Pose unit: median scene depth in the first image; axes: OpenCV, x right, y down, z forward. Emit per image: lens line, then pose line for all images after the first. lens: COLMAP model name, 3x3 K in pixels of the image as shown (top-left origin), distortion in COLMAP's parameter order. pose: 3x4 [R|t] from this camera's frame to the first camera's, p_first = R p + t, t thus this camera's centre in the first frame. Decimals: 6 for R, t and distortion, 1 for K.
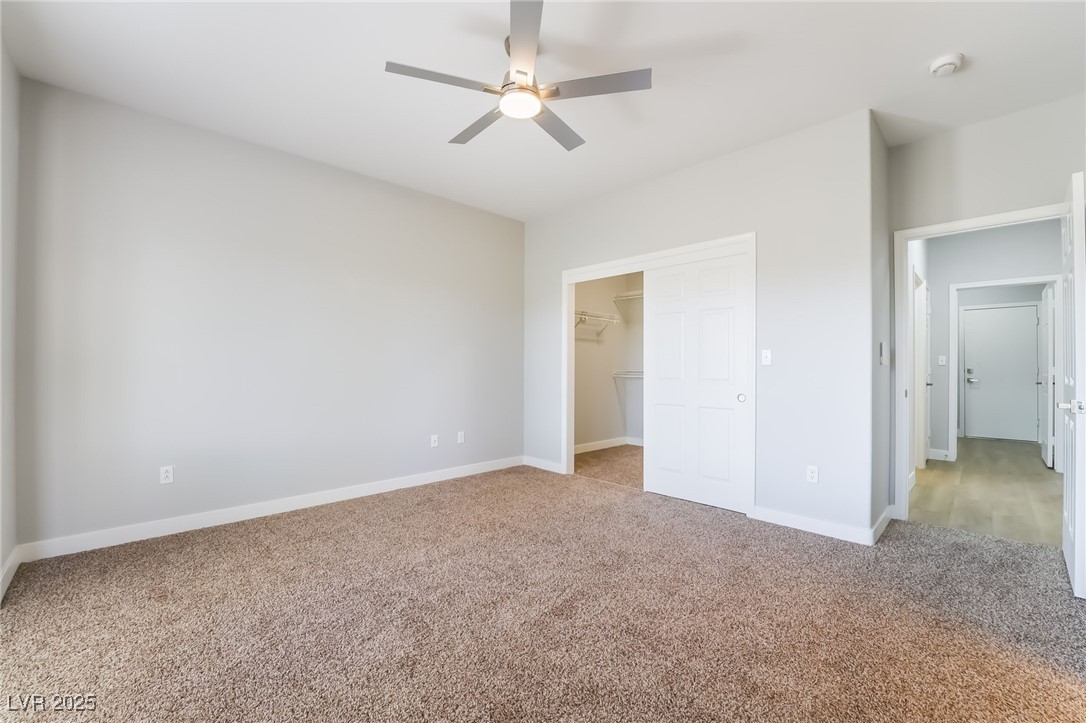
lens RADIAL K [[444.7, 0, 543.5], [0, 444.7, 366.8], [0, 0, 1]] dist [-0.001350, -0.000202]
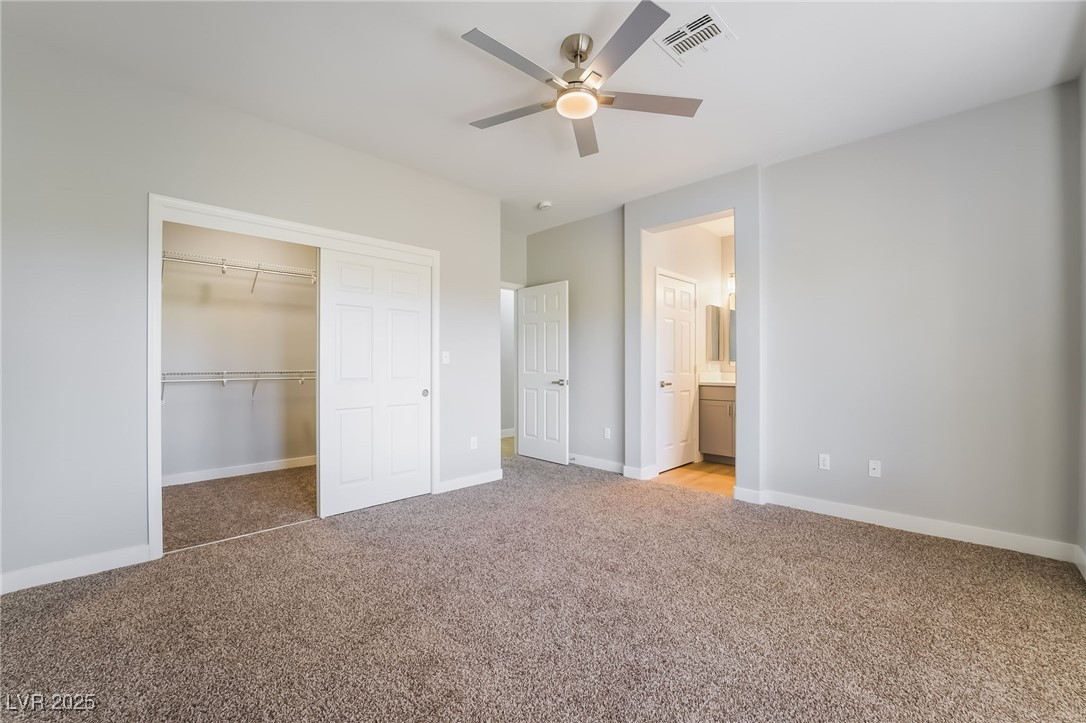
lens RADIAL K [[444.7, 0, 543.5], [0, 444.7, 366.8], [0, 0, 1]] dist [-0.001350, -0.000202]
pose [[-0.002113, -0.005692, 0.999982, -0.718592], [0.004427, 0.999974, 0.005702, -0.002130], [-0.999988, 0.004439, -0.002088, 0.725767]]
